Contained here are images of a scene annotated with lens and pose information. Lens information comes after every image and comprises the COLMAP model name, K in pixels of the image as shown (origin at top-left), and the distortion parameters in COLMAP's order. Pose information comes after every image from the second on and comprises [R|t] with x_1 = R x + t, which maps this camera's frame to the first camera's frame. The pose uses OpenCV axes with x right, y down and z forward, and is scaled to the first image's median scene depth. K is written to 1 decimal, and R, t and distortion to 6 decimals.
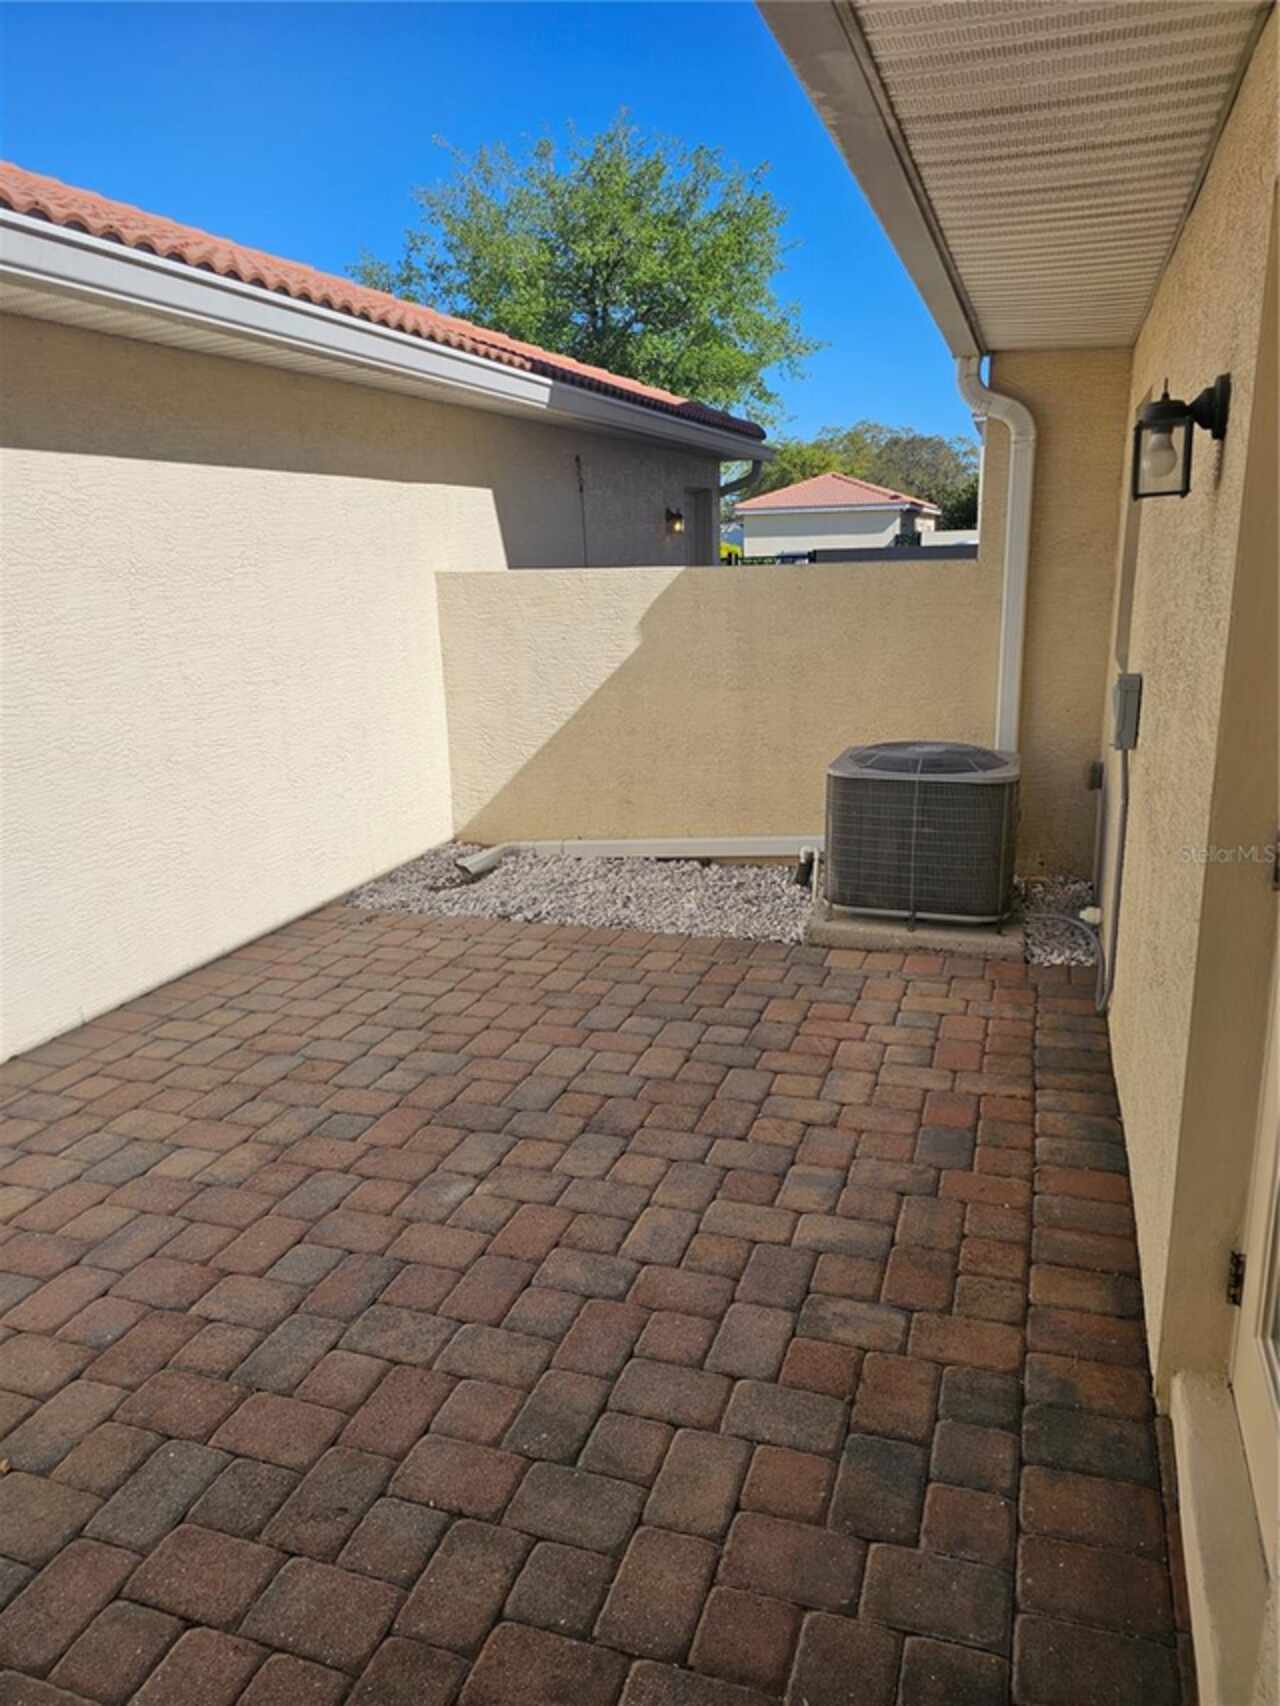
lens RADIAL K [[1143.0, 0, 649.7], [0, 1143.0, 852.6], [0, 0, 1]] dist [0.094333, -0.099530]
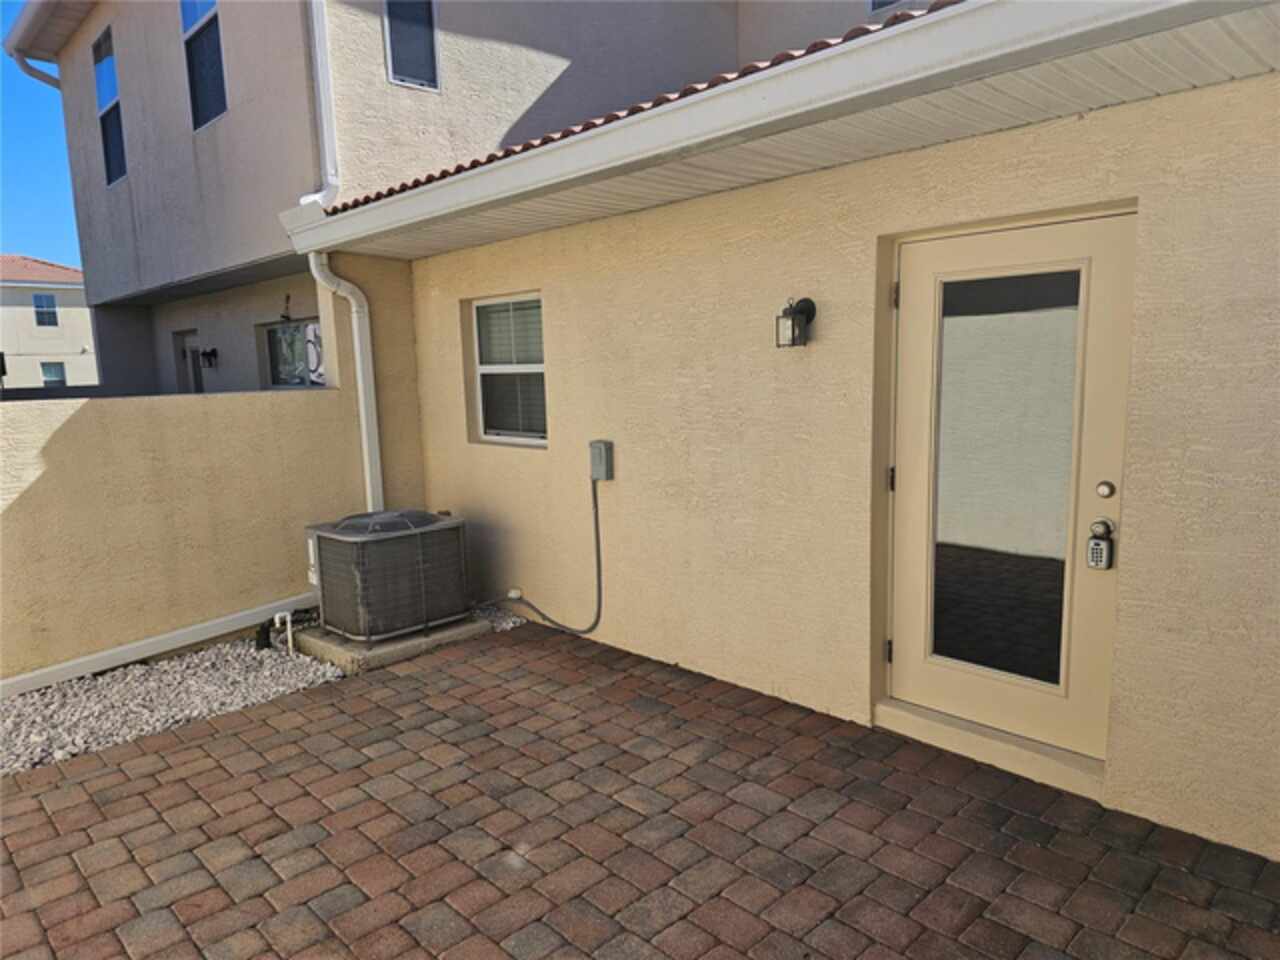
lens RADIAL K [[857.6, 0, 657.3], [0, 857.6, 484.1], [0, 0, 1]] dist [0.094333, -0.099530]
pose [[0.454454, -0.113005, 0.883573, -0.635462], [0.249756, 0.968298, -0.004618, -0.043953], [-0.855040, 0.222776, 0.468270, 0.234110]]
